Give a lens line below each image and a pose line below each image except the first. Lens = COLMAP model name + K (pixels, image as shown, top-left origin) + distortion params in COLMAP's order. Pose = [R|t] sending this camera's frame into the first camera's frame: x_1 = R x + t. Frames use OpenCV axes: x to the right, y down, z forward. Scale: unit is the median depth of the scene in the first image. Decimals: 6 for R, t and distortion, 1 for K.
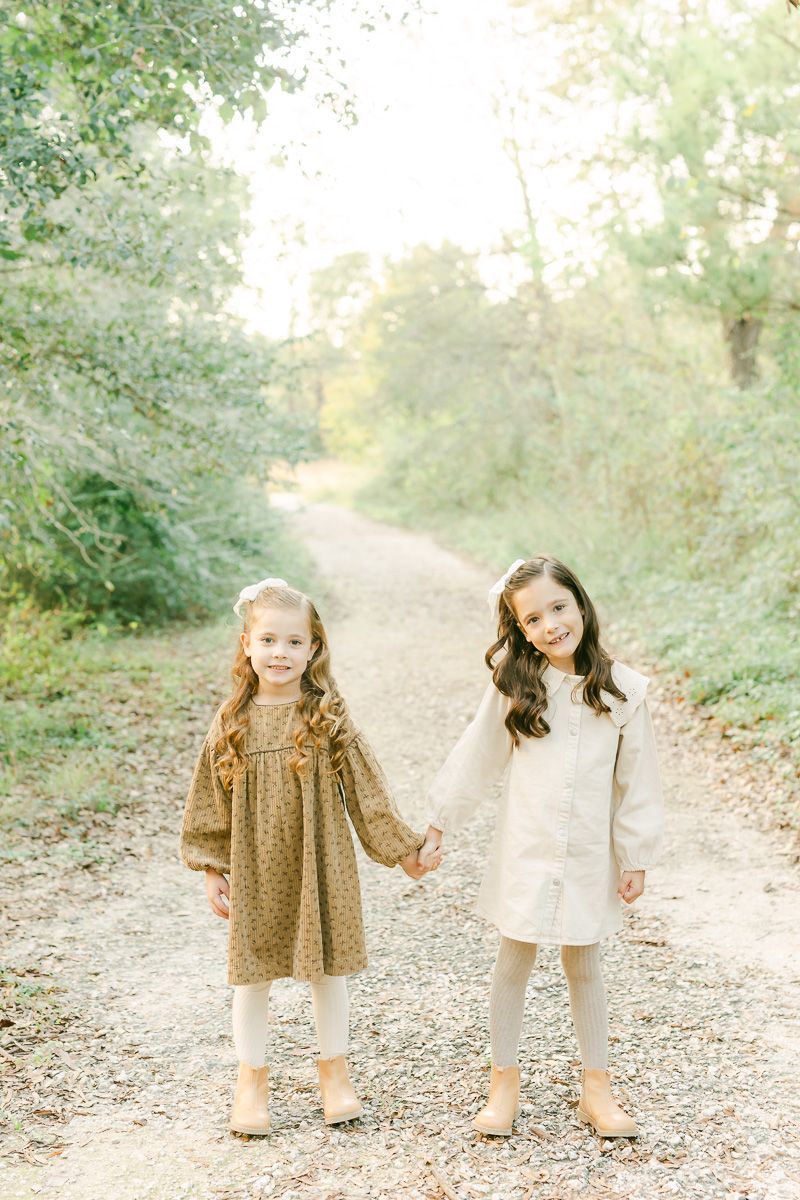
lens RADIAL K [[1909.2, 0, 389.4], [0, 1909.2, 600.7], [0, 0, 1]] dist [-0.002238, 0.000000]
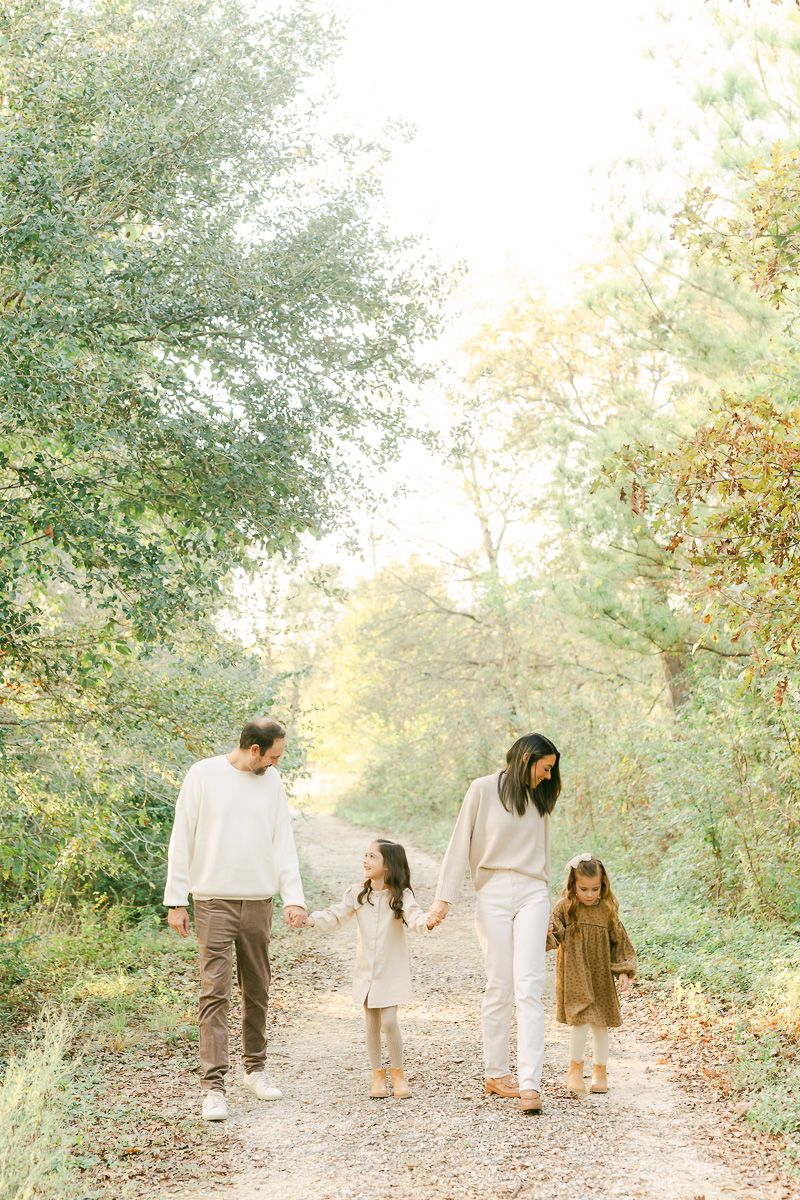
lens RADIAL K [[1909.2, 0, 413.7], [0, 1909.2, 563.8], [0, 0, 1]] dist [-0.002238, 0.000000]
pose [[0.999456, -0.014042, 0.029835, -0.018488], [0.019061, 0.984339, -0.175255, 0.010127], [-0.026907, 0.175728, 0.984071, -0.376794]]
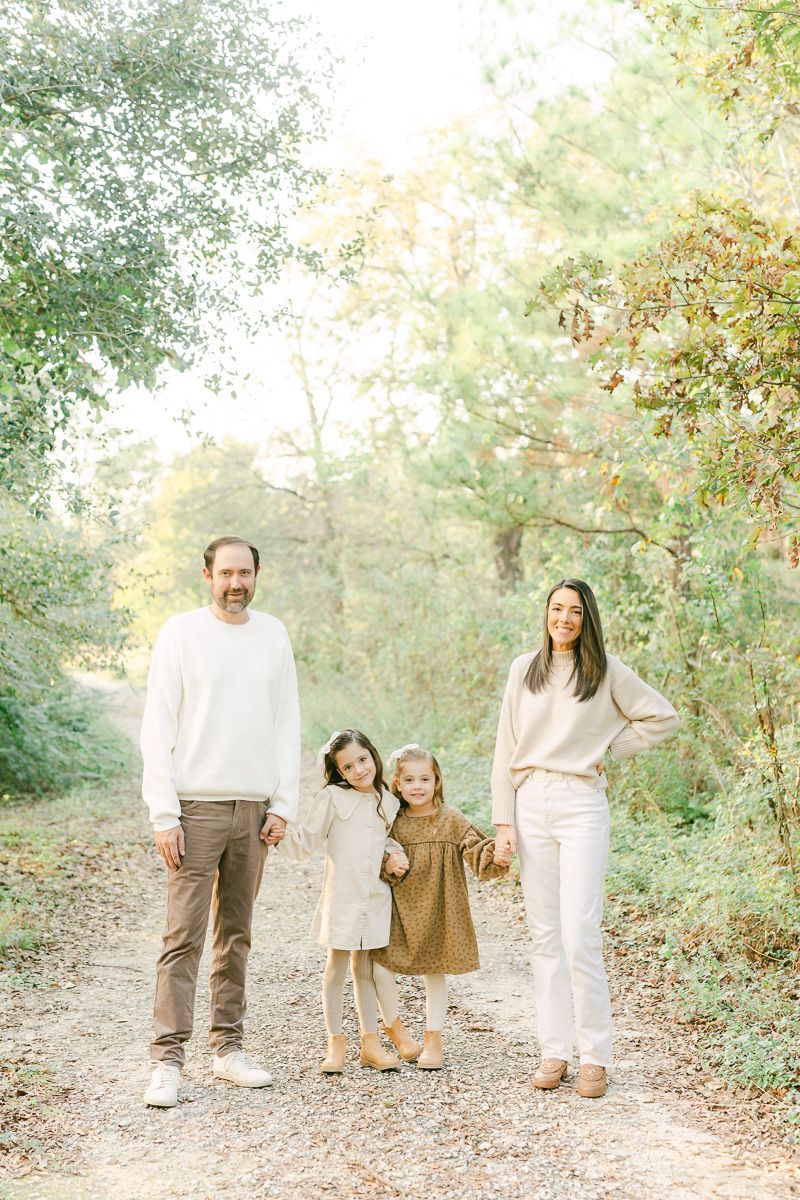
lens RADIAL K [[1829.3, 0, 422.3], [0, 1829.3, 606.5], [0, 0, 1]] dist [0.020024, 0.000000]
pose [[0.989948, 0.007982, 0.141209, -0.052869], [0.004837, 0.995911, -0.090210, -0.000917], [-0.141352, 0.089986, 0.985861, -0.170163]]
